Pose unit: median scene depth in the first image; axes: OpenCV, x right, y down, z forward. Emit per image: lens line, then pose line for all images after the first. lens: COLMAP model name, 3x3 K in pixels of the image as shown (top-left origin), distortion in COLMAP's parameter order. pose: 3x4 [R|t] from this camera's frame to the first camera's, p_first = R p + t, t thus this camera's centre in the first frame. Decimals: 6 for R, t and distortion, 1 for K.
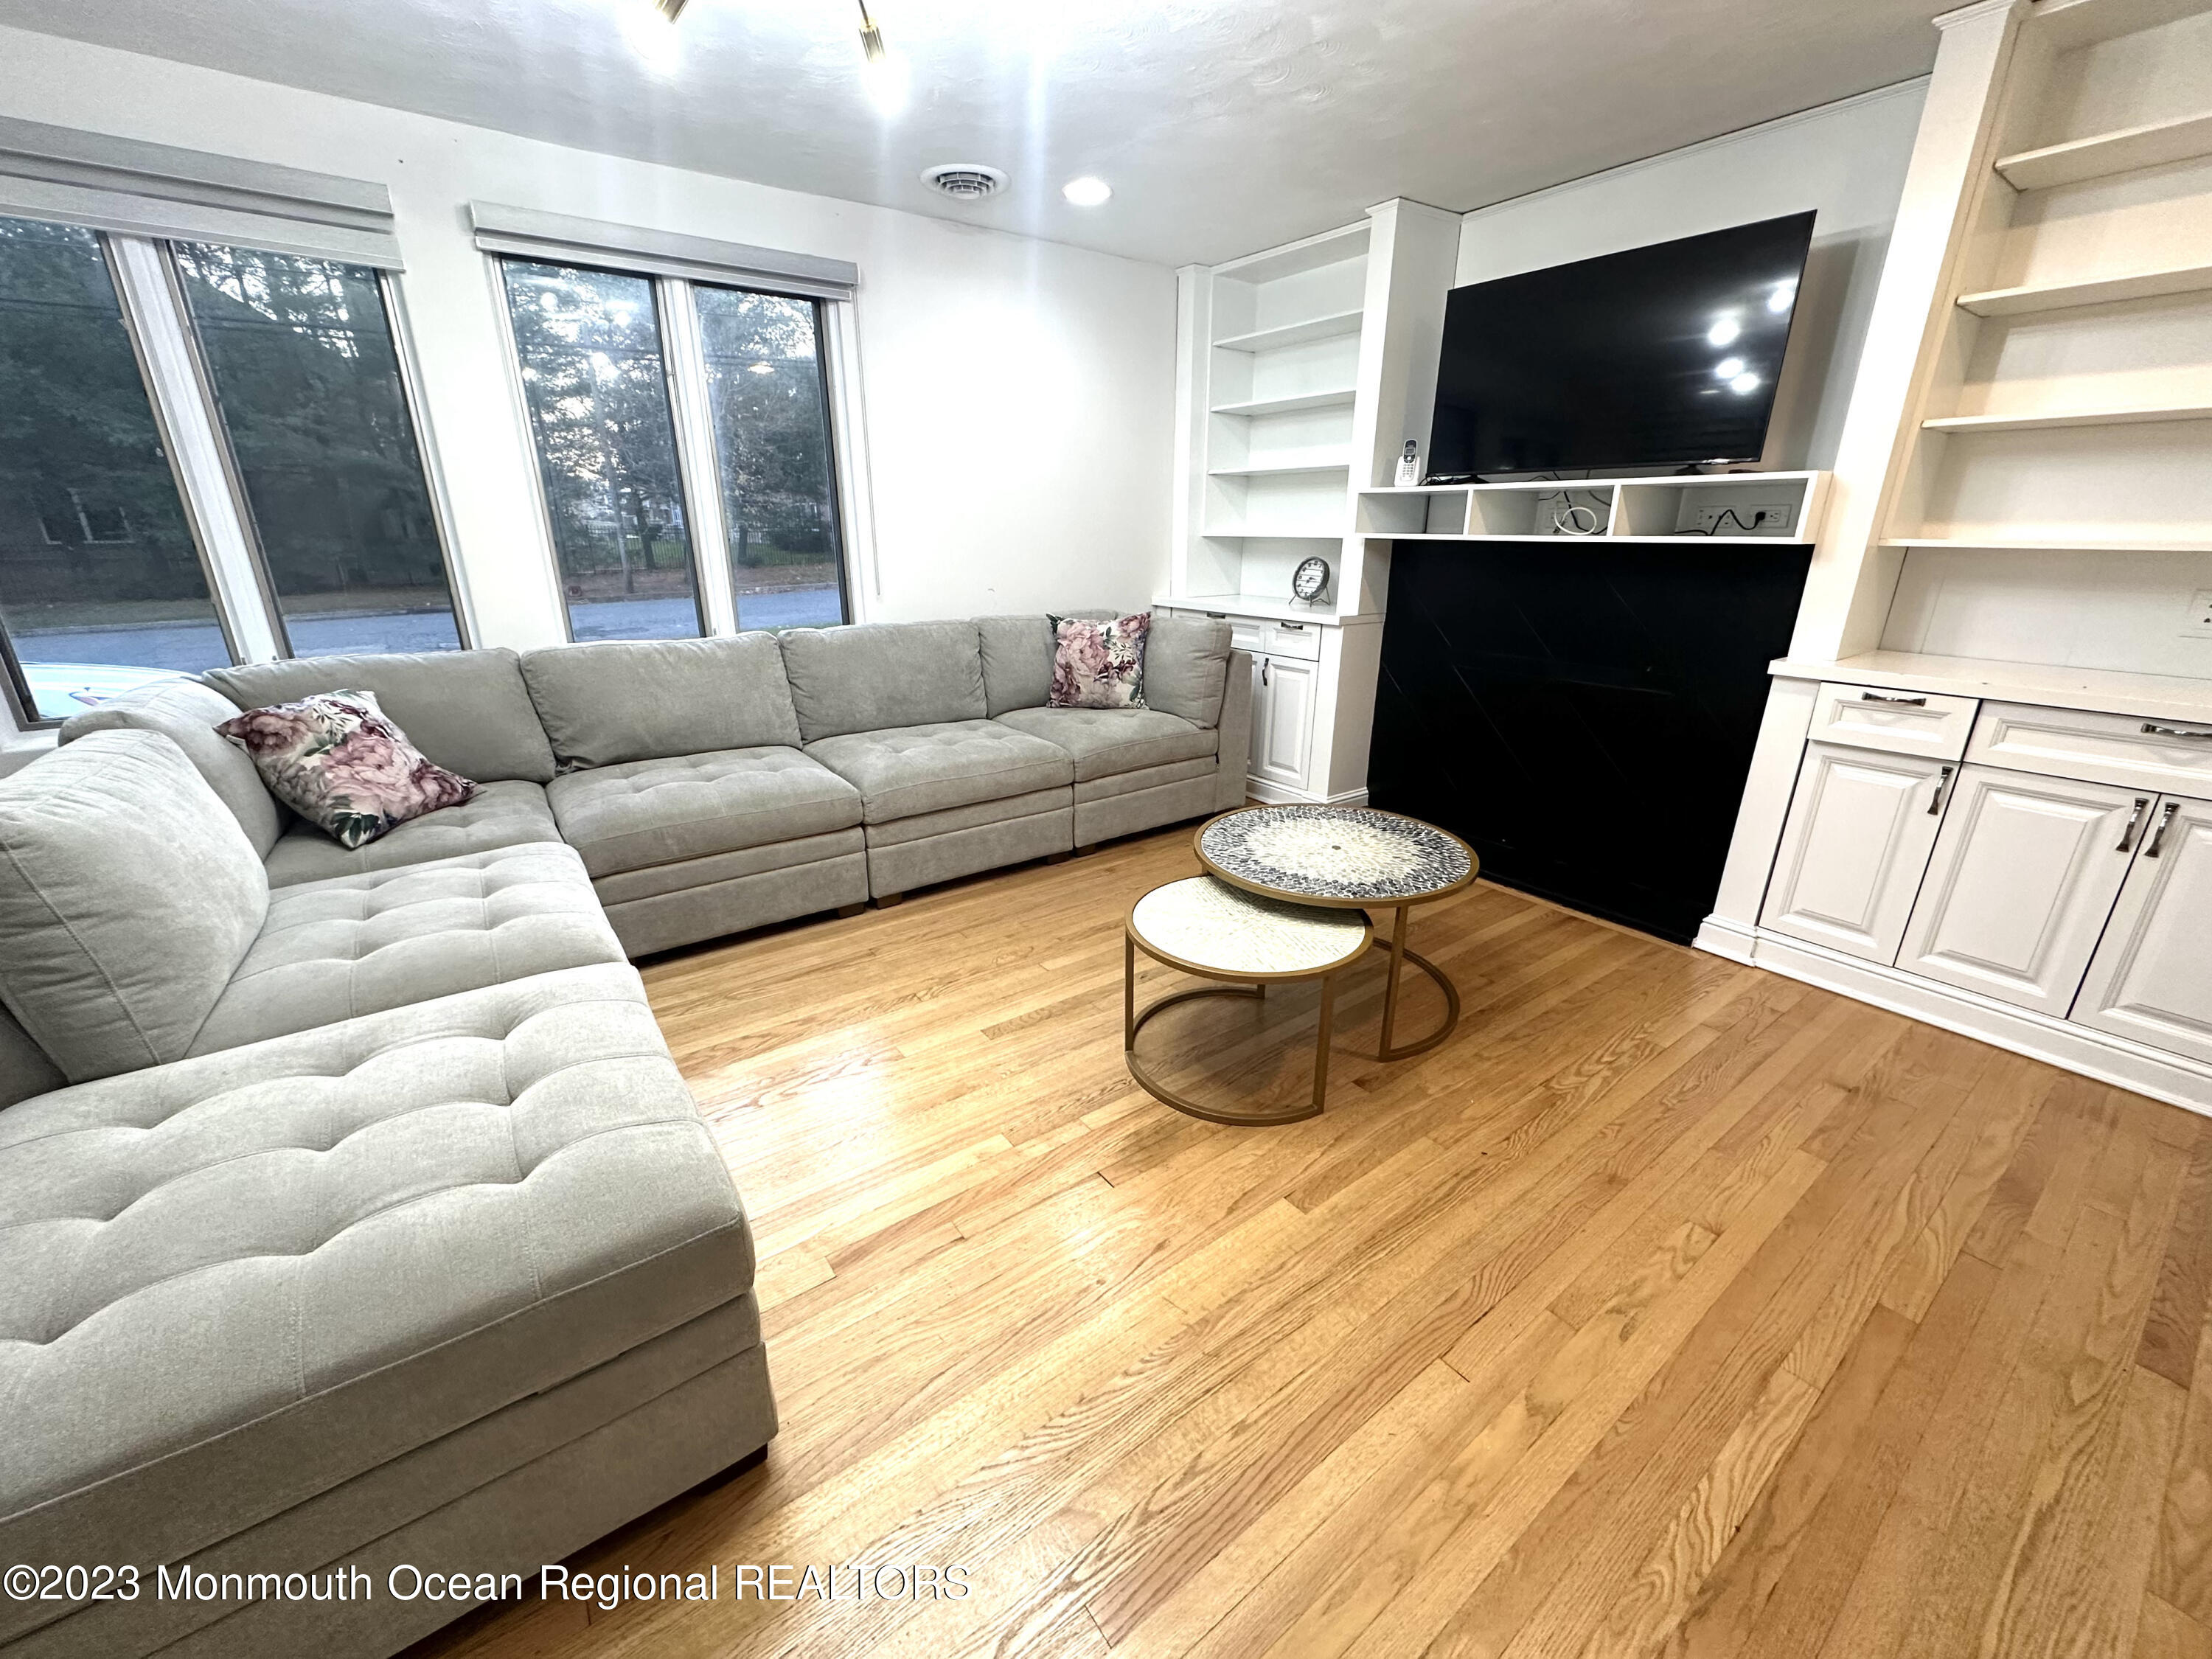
lens RADIAL K [[877.9, 0, 1108.2], [0, 877.9, 831.1], [0, 0, 1]] dist [-0.003993, 0.000494]
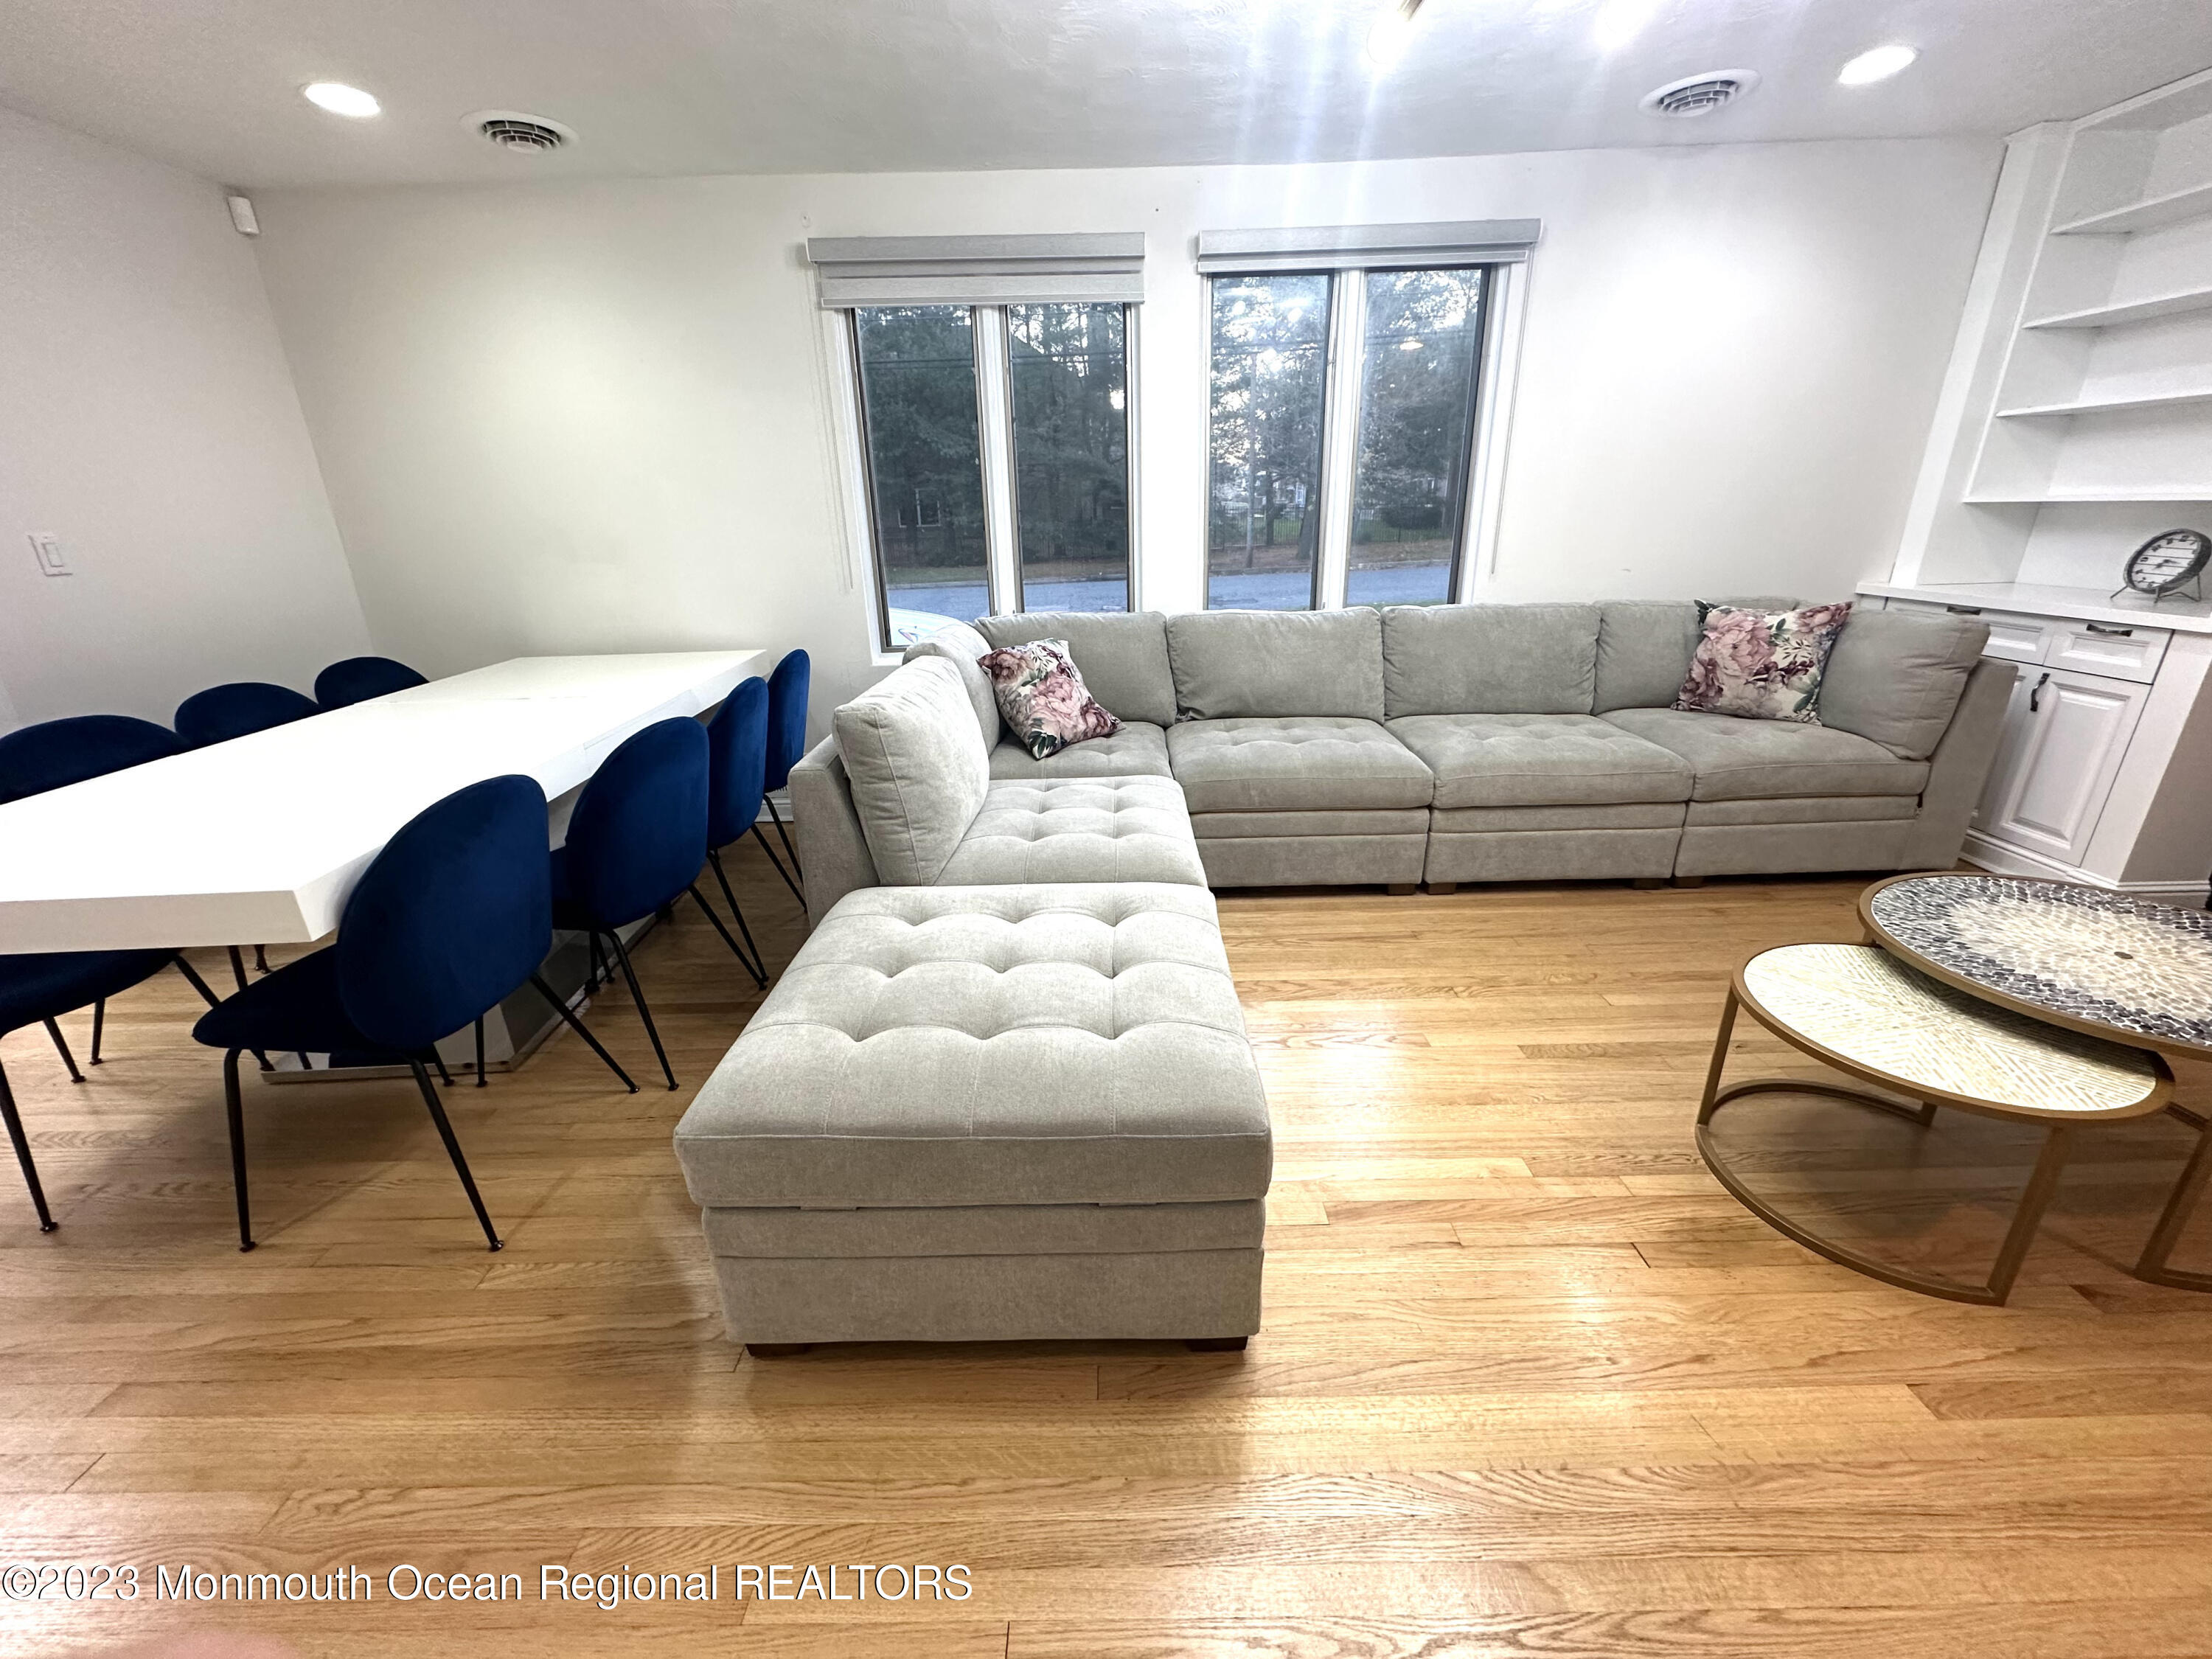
lens RADIAL K [[877.9, 0, 1105.8], [0, 877.9, 832.0], [0, 0, 1]] dist [-0.003993, 0.000494]
pose [[0.803598, 0.184894, -0.565725, -0.011646], [-0.170549, 0.982197, 0.078747, 0.005605], [0.570213, 0.033203, 0.820825, -0.021126]]
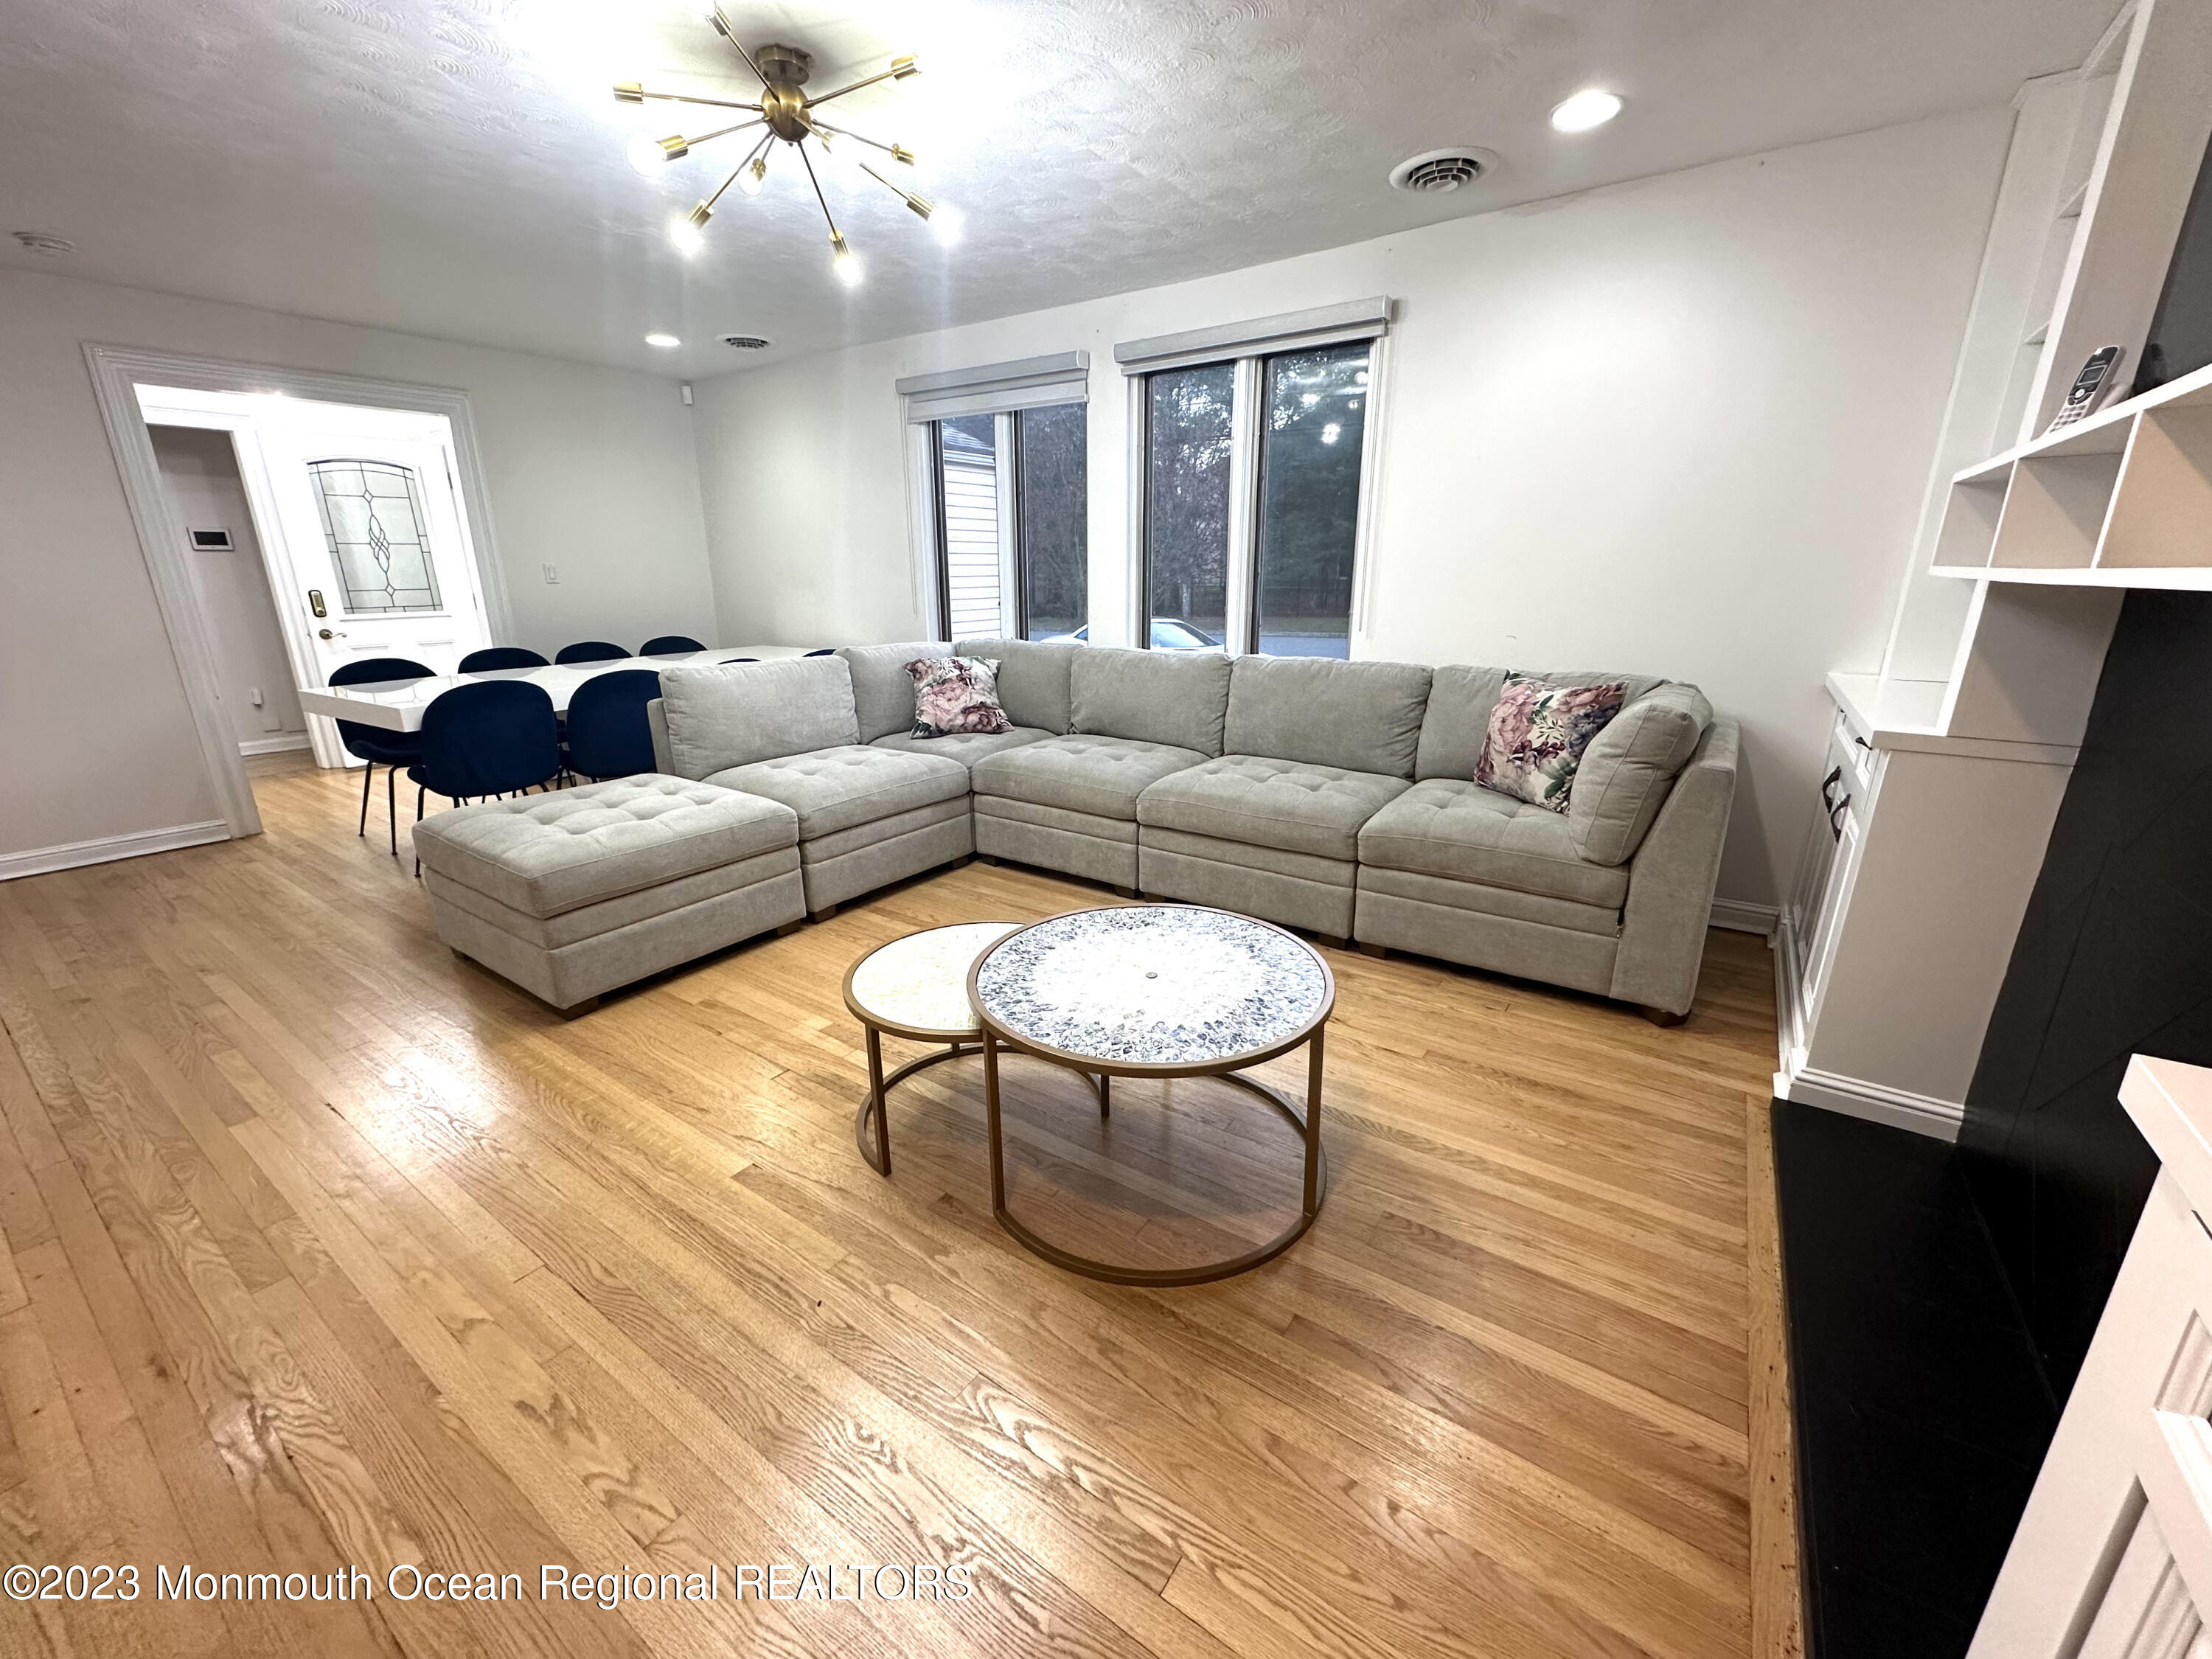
lens RADIAL K [[877.9, 0, 1107.0], [0, 877.9, 832.8], [0, 0, 1]] dist [-0.003993, 0.000494]
pose [[0.324252, 0.270033, -0.906611, 0.898292], [-0.307506, 0.936430, 0.168935, -0.211167], [0.894595, 0.224011, 0.386676, 0.646297]]
